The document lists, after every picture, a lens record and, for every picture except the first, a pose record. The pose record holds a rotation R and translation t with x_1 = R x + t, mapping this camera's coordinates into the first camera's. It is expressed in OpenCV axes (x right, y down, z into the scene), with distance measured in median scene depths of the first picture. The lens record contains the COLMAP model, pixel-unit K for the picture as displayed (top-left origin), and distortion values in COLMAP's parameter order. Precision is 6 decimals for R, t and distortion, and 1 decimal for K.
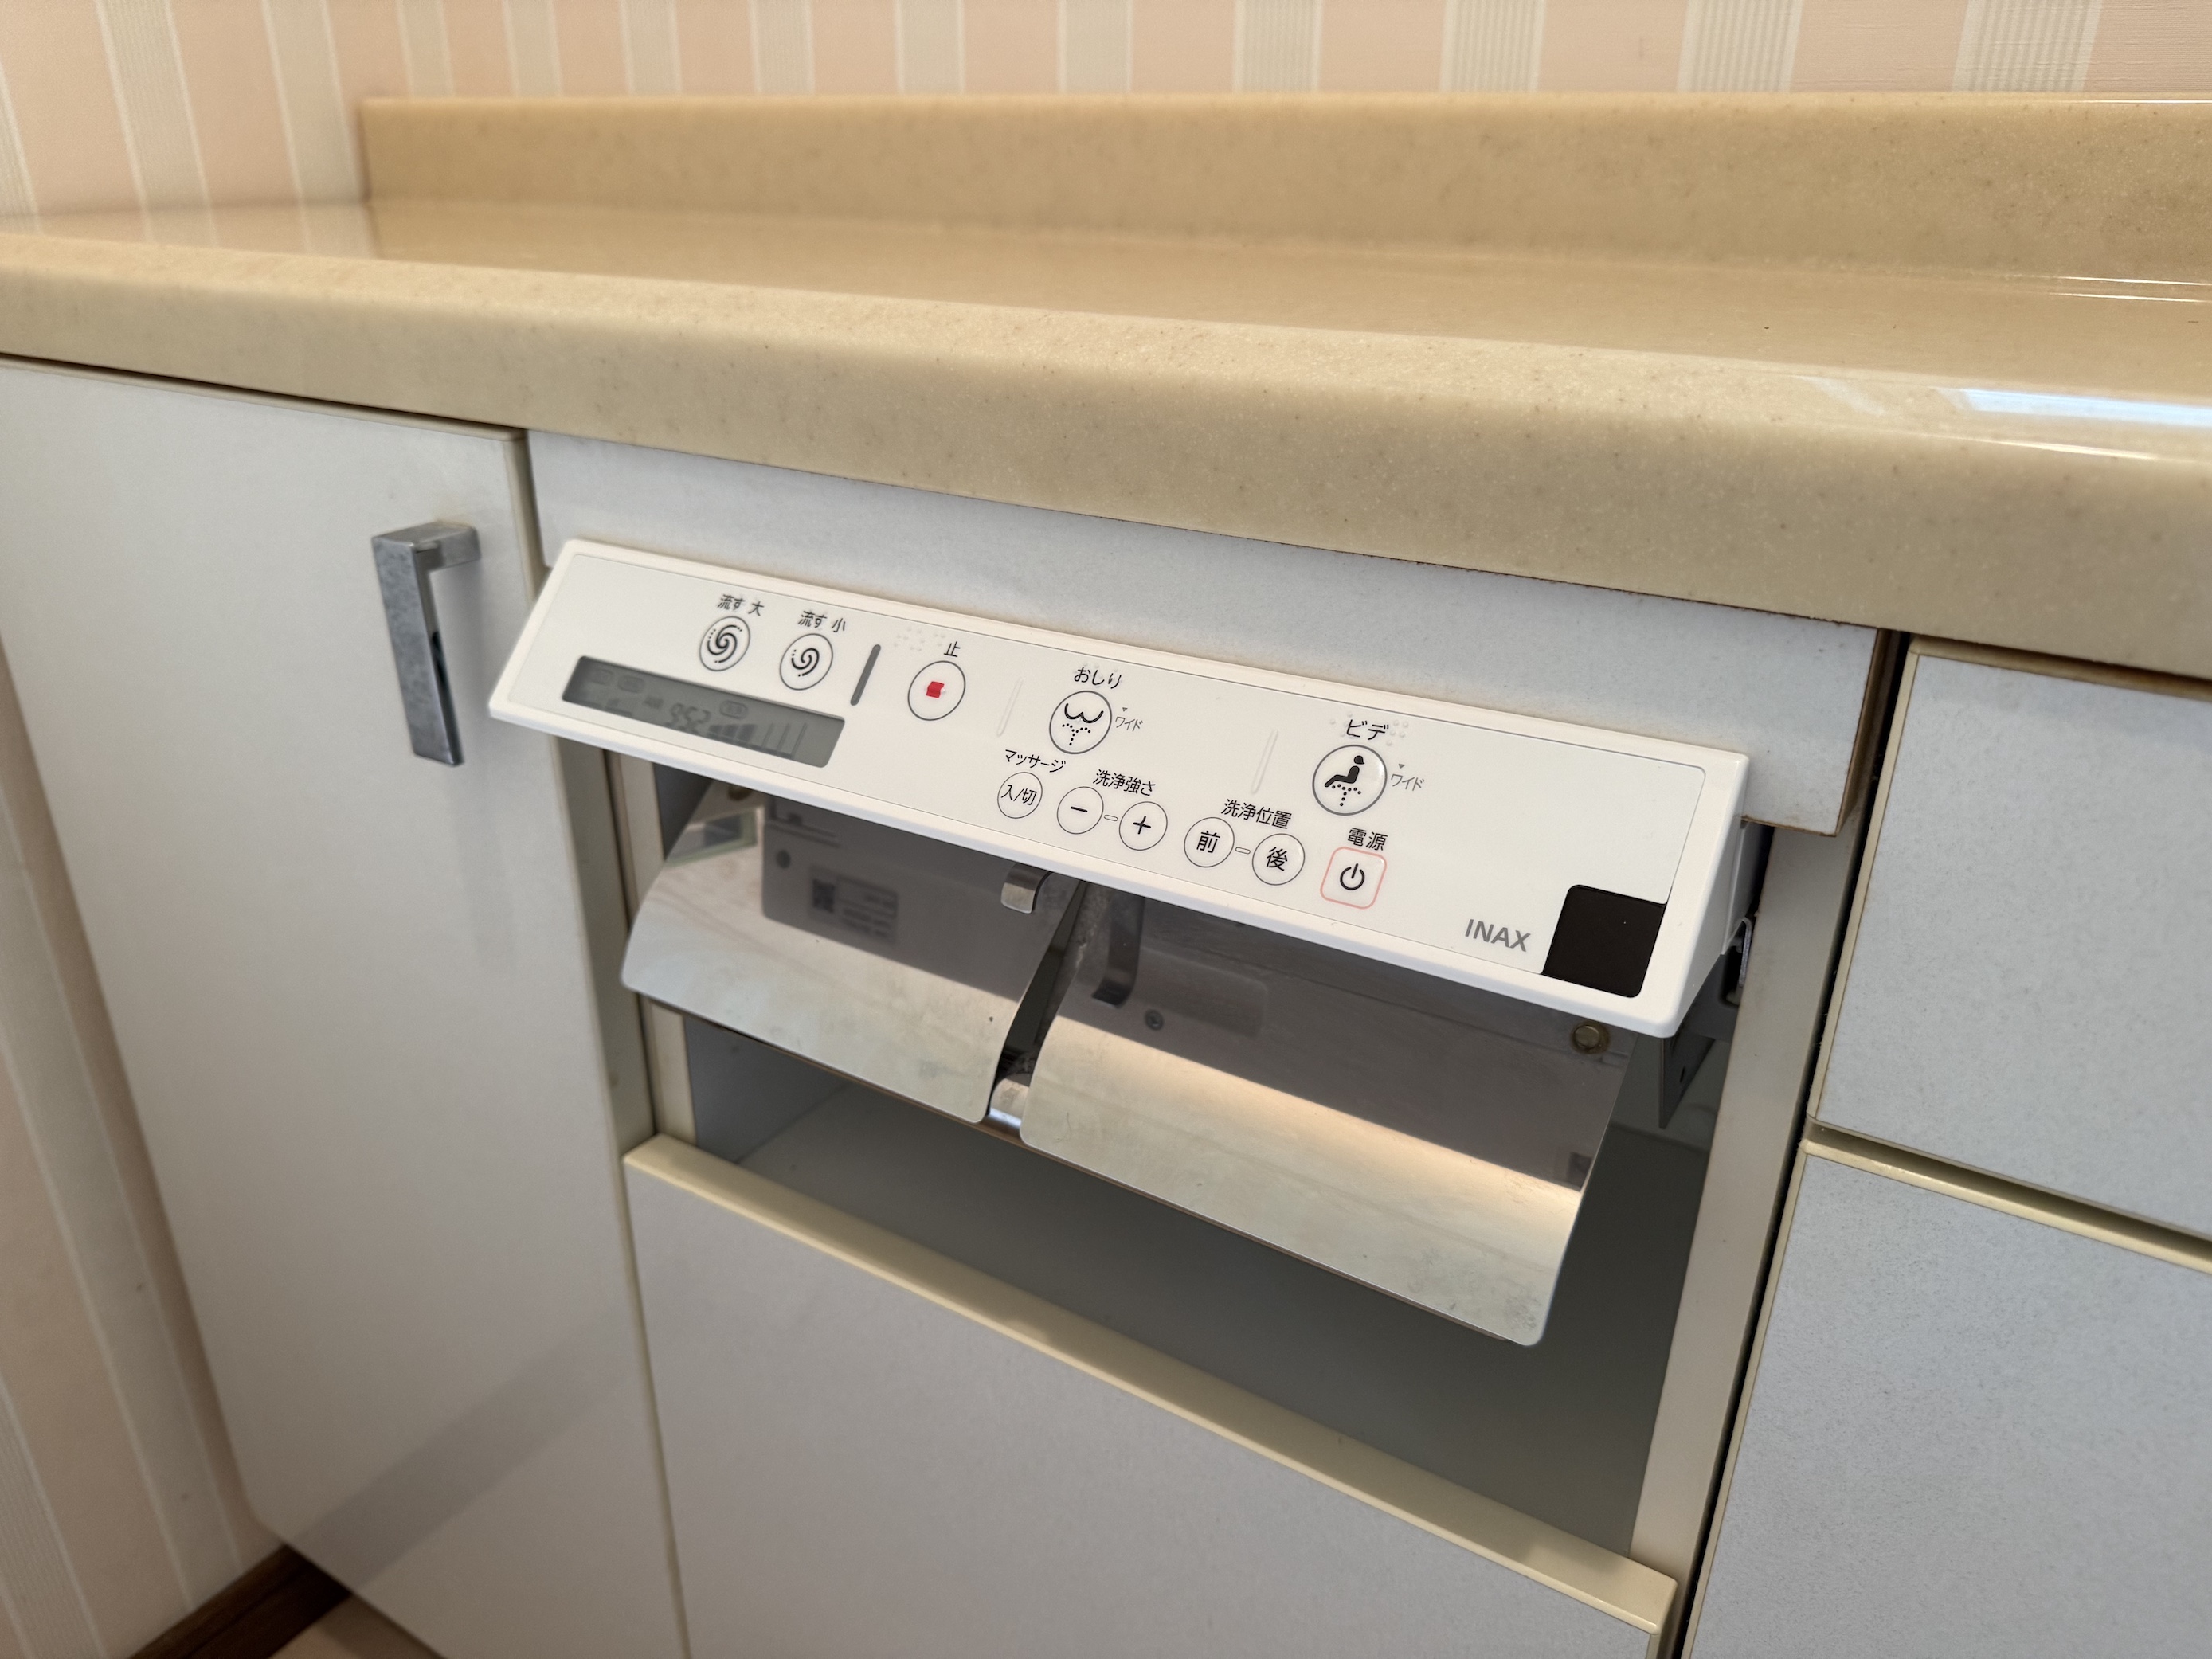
lens RADIAL K [[1554.2, 0, 1106.0], [0, 1554.2, 829.5], [0, 0, 1]] dist [0.091899, -0.119878]
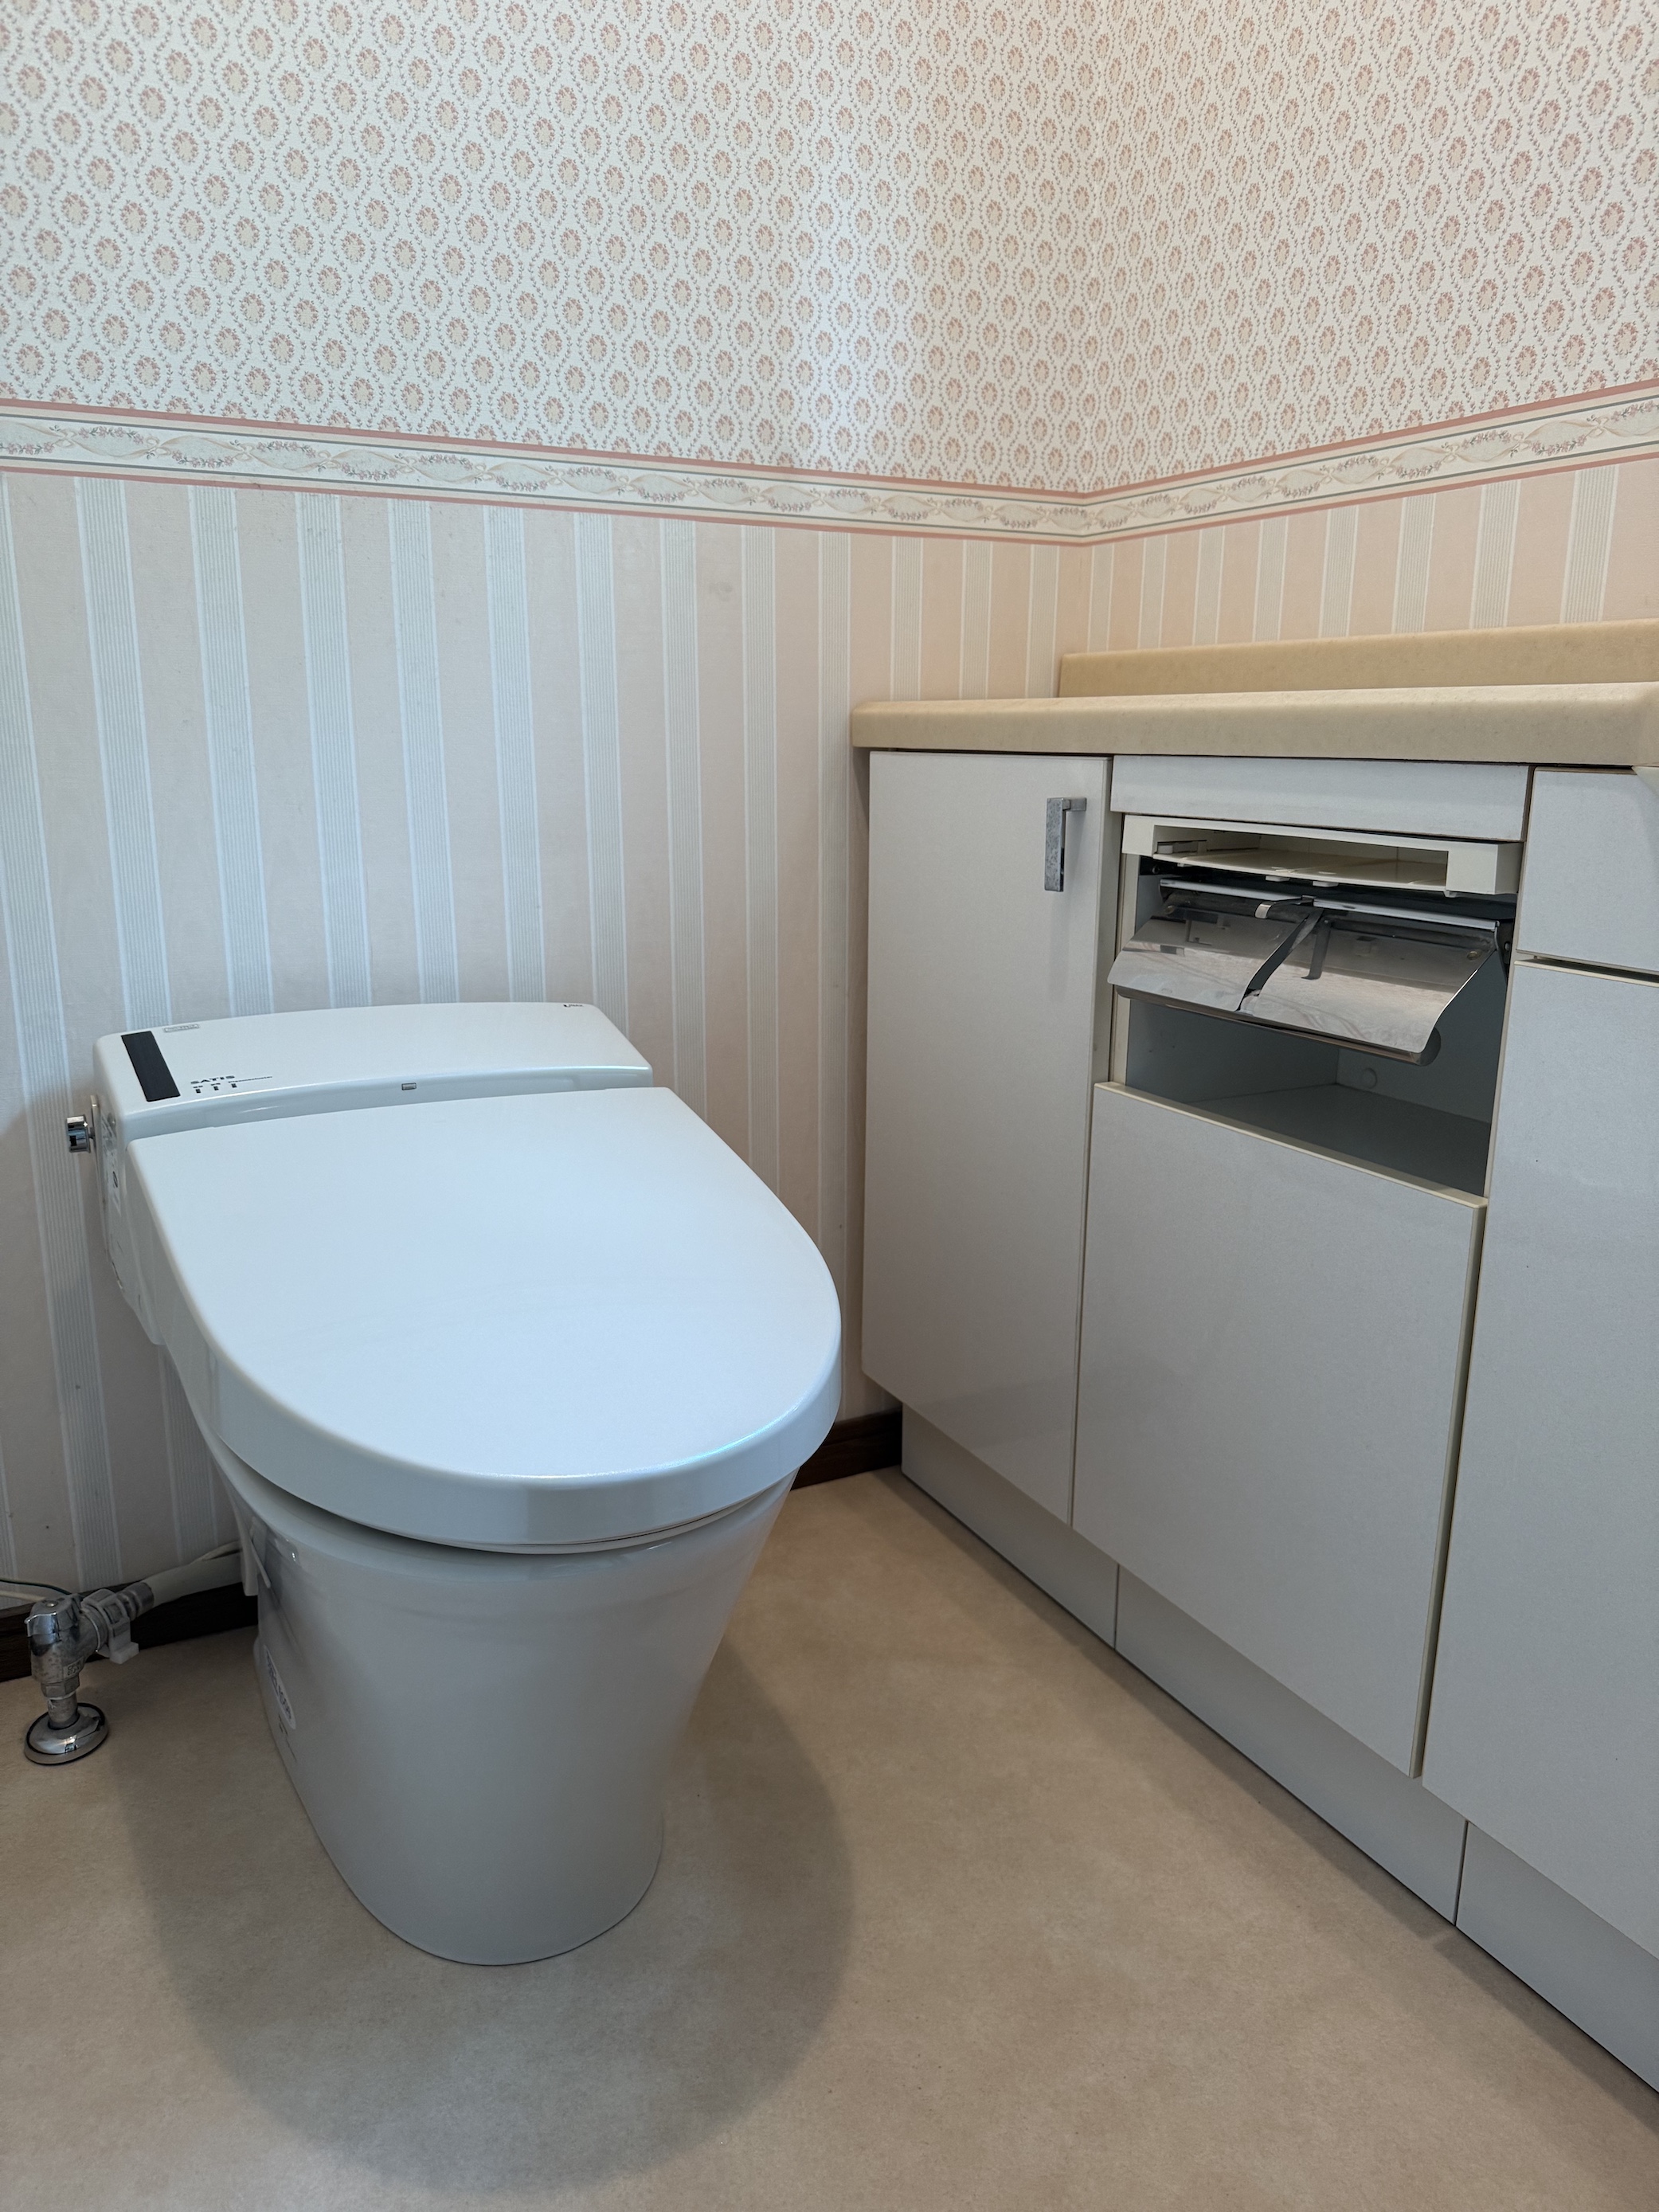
lens RADIAL K [[1574.4, 0, 829.5], [0, 1574.4, 1106.0], [0, 0, 1]] dist [0.004877, -0.012421]
pose [[0.867108, 0.117245, -0.484126, 0.509730], [-0.204946, 0.969803, -0.132209, 0.698309], [0.454006, 0.213859, 0.864952, -1.233073]]
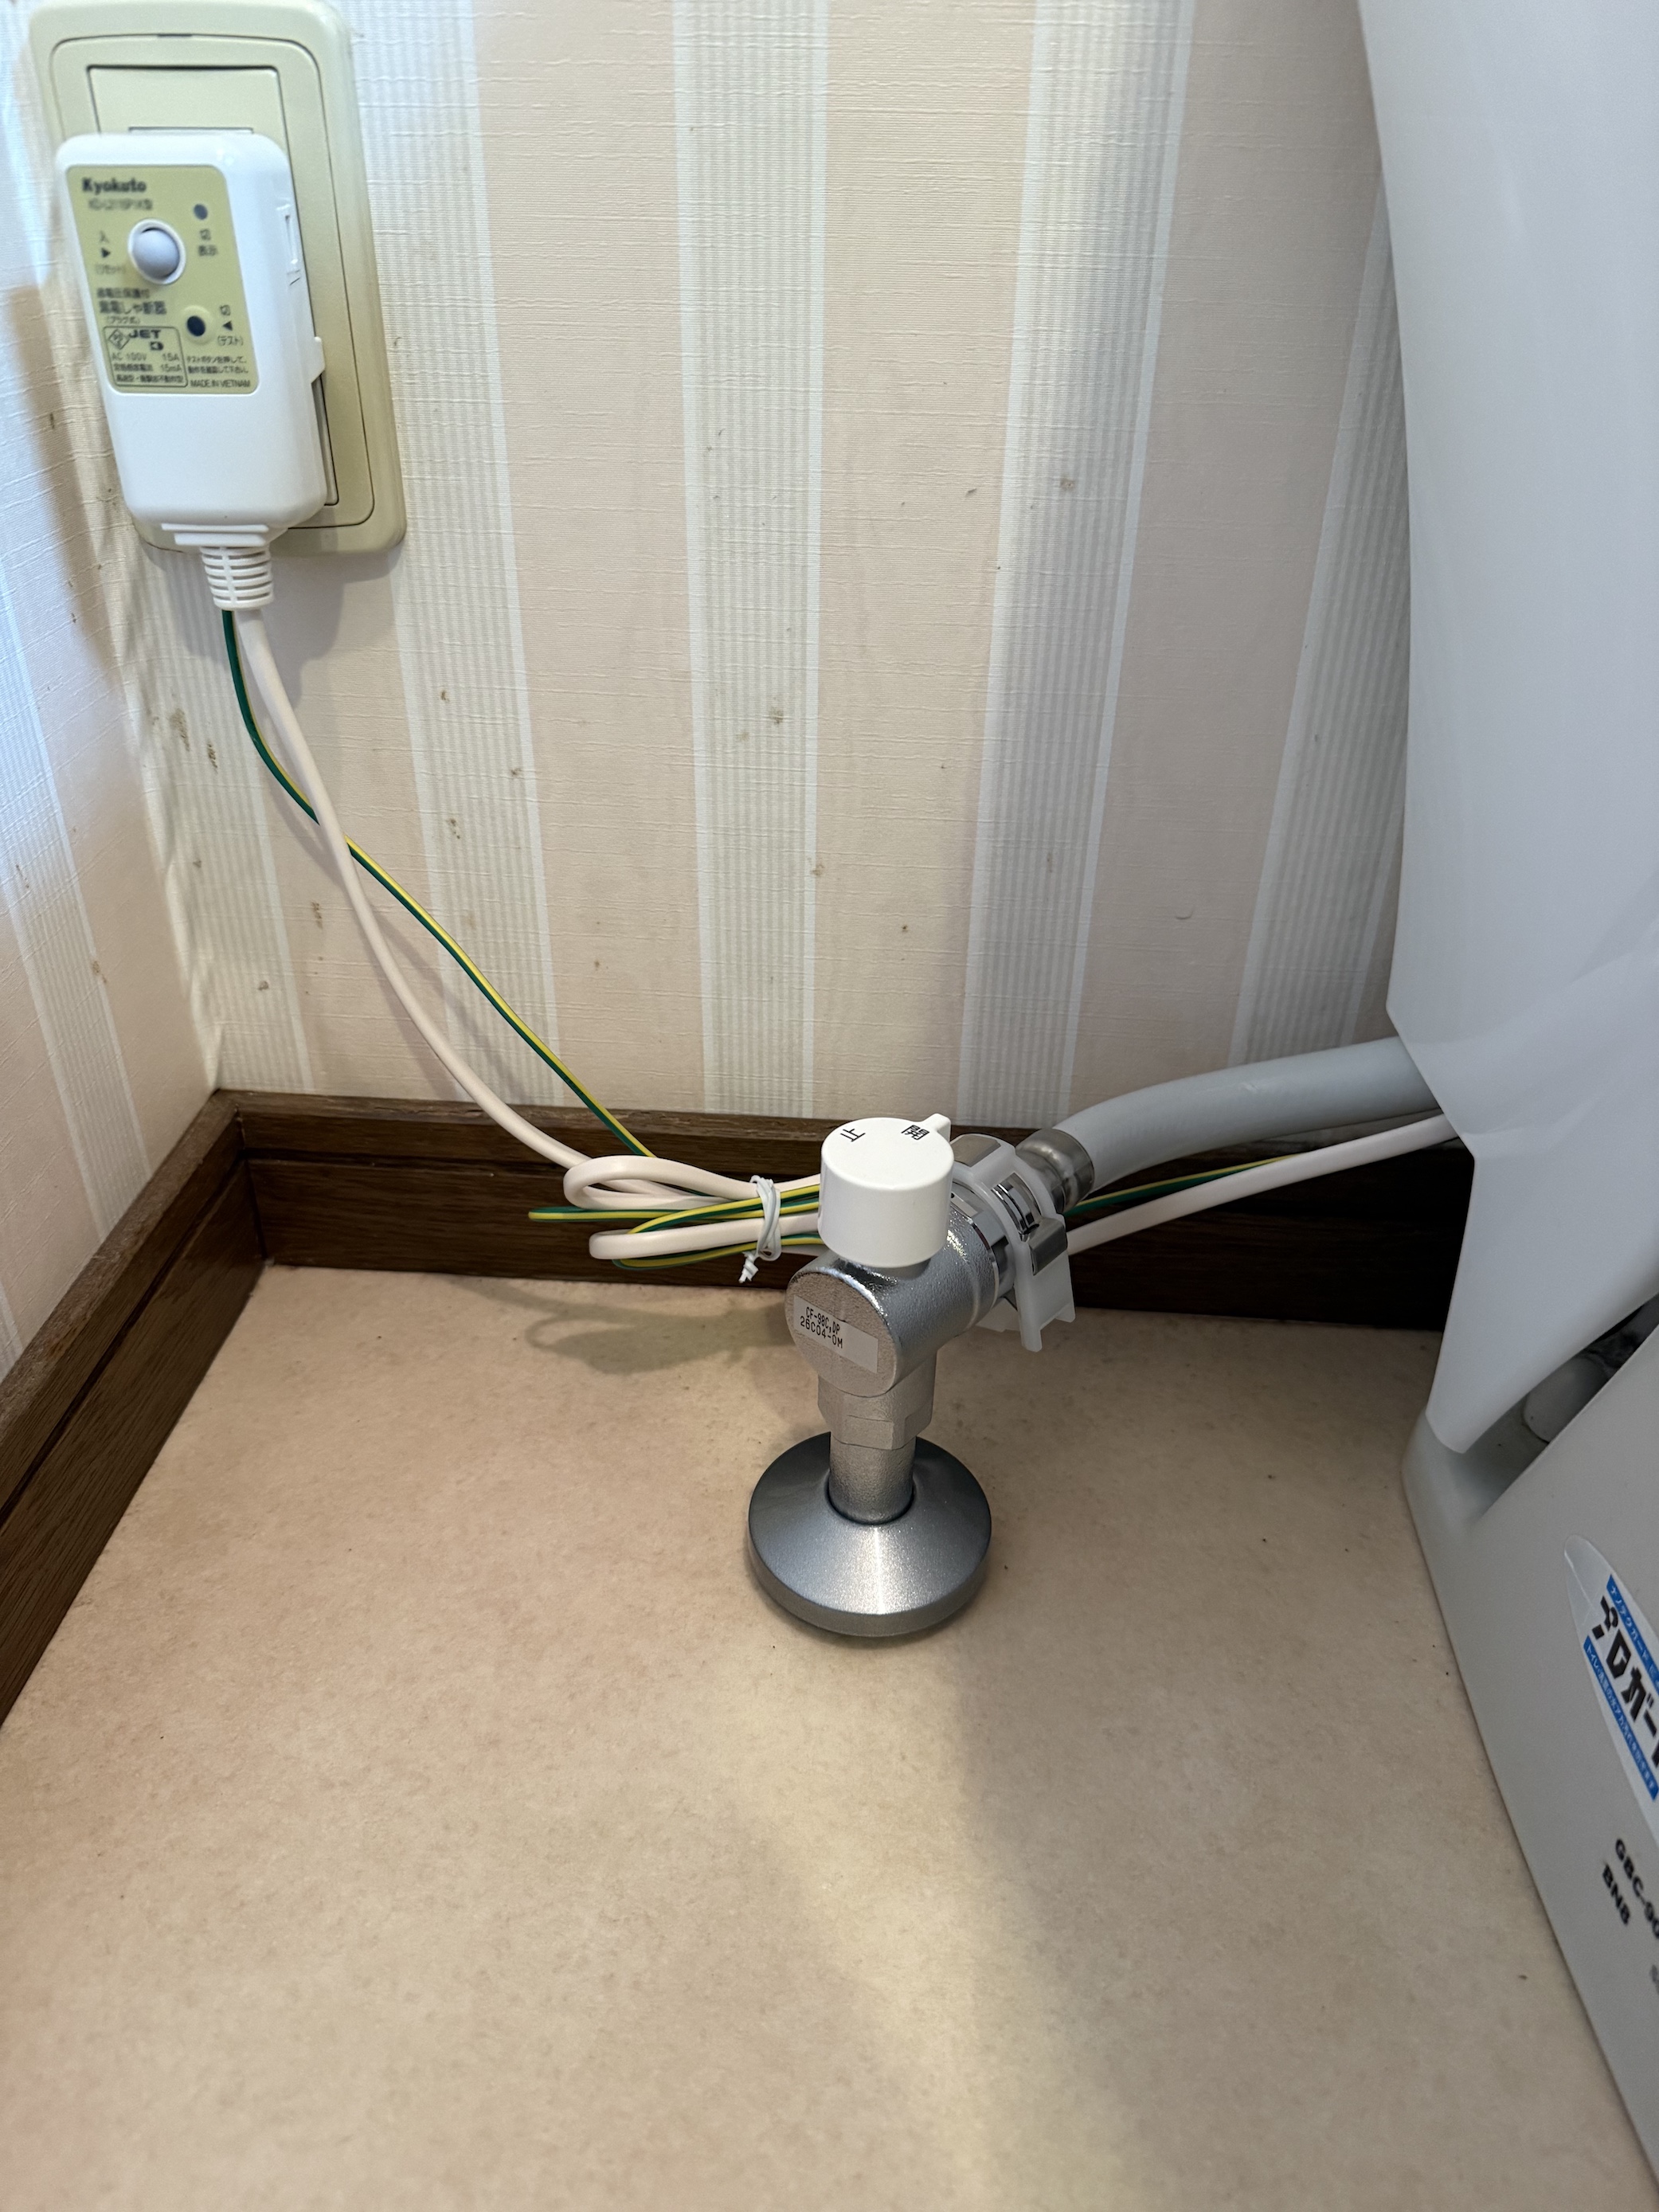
lens RADIAL K [[1574.4, 0, 829.5], [0, 1574.4, 1106.0], [0, 0, 1]] dist [0.004877, -0.012421]
pose [[0.489164, 0.445219, -0.749999, -1.168980], [-0.366395, 0.885242, 0.286533, 1.164989], [0.791501, 0.134634, 0.596155, 0.087597]]
